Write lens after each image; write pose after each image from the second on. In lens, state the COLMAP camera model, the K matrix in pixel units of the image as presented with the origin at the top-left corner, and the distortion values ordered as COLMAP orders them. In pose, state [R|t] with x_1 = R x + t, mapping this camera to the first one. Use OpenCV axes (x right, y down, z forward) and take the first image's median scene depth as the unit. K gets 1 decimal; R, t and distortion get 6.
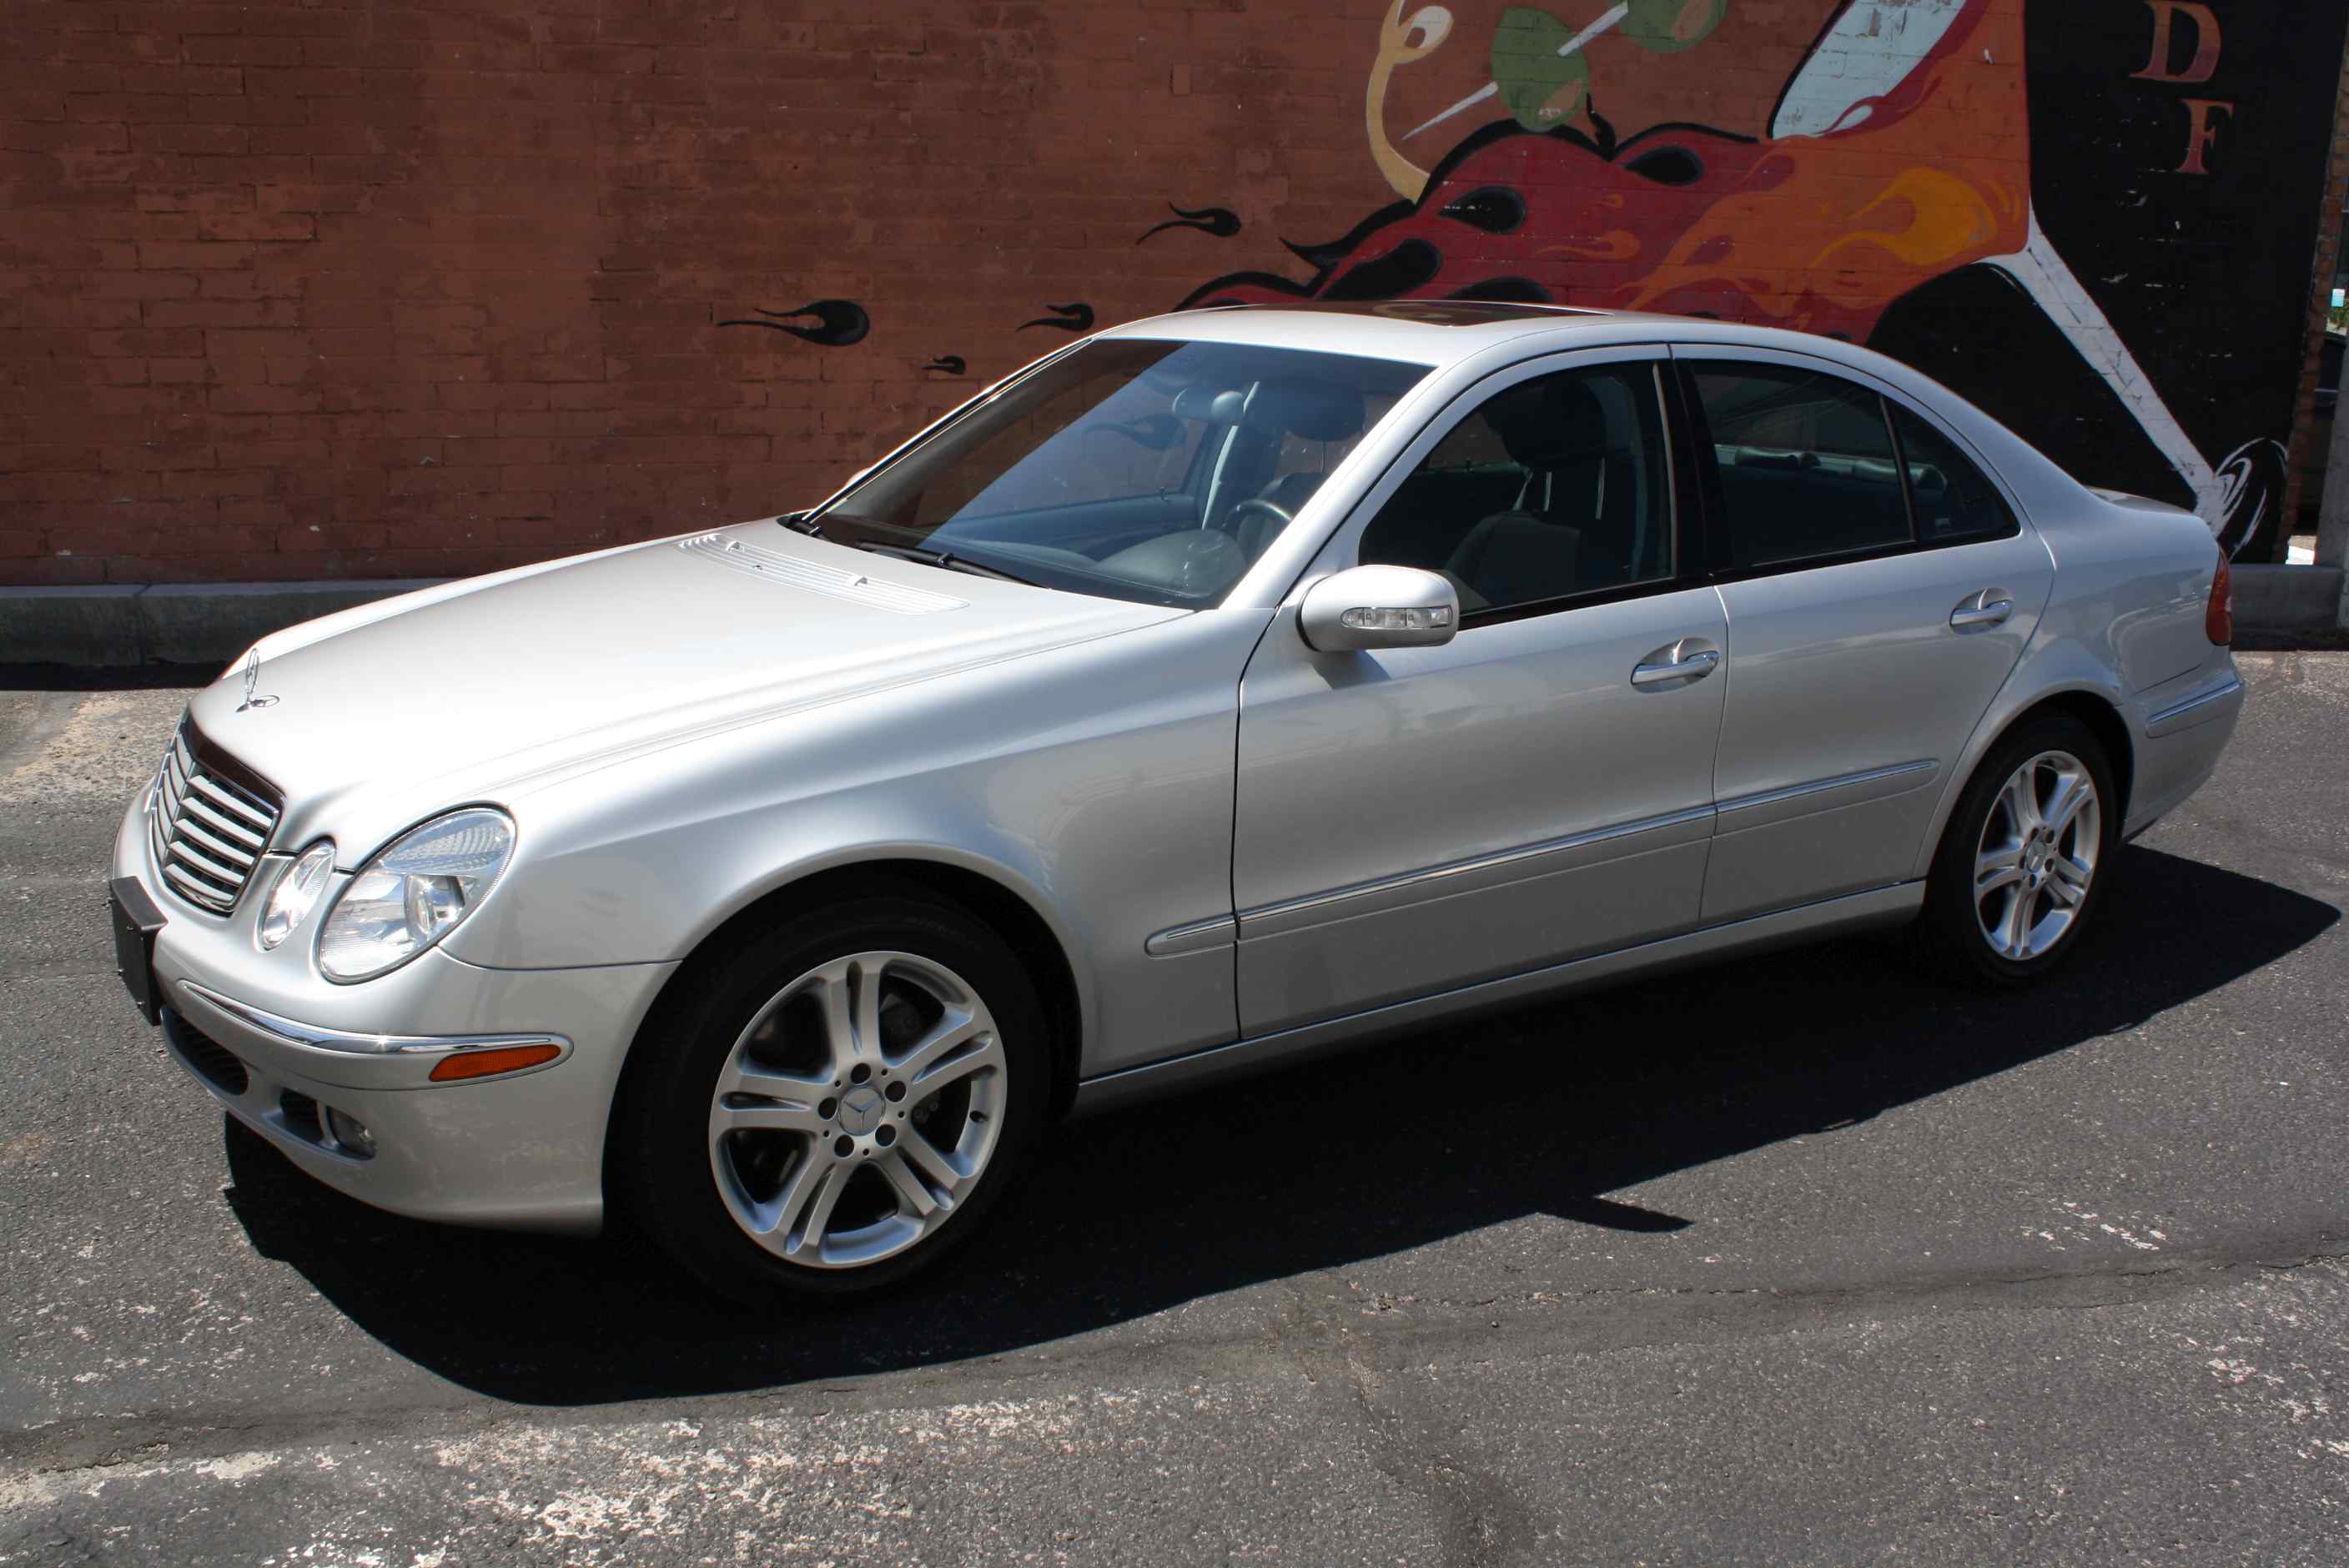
lens RADIAL K [[2186.9, 0, 1189.5], [0, 2186.9, 784.6], [0, 0, 1]] dist [-0.157023, 0.155998]
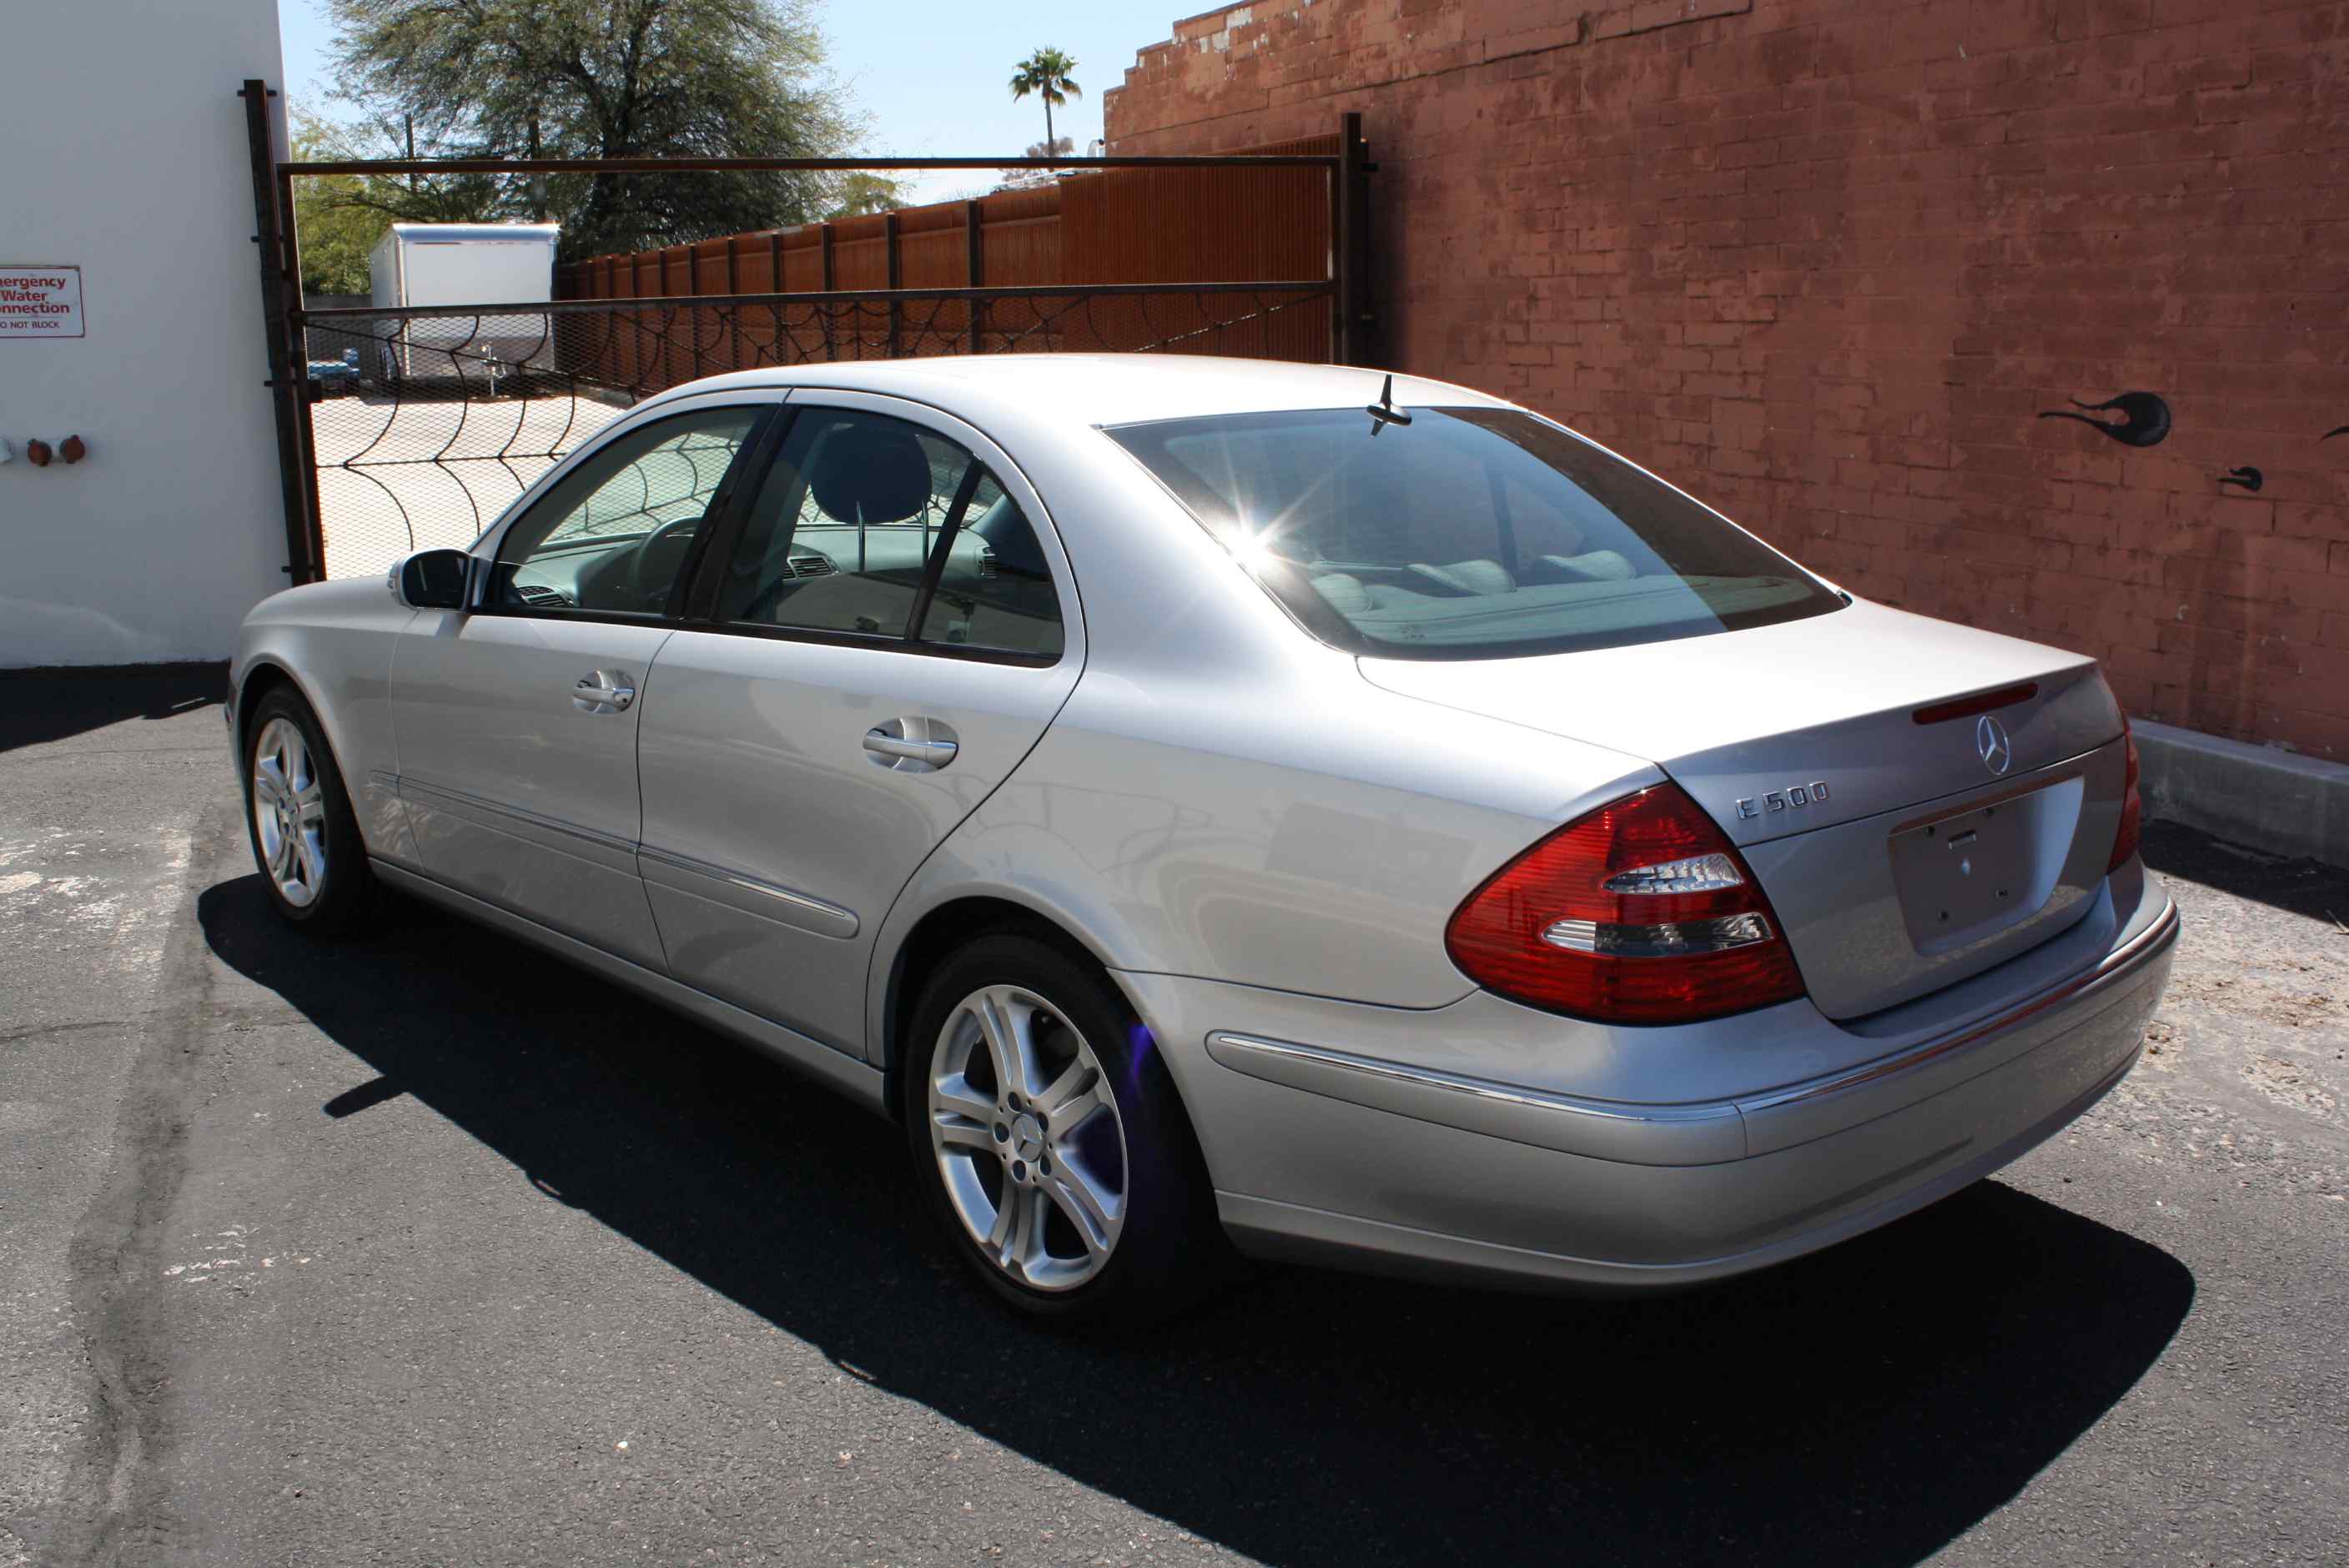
lens RADIAL K [[2168.6, 0, 1183.8], [0, 2168.6, 789.5], [0, 0, 1]] dist [-0.153372, 0.144978]
pose [[0.152458, 0.186515, -0.970551, 0.634407], [-0.234920, 0.960724, 0.147725, -0.113274], [0.959984, 0.205480, 0.190286, 0.538695]]
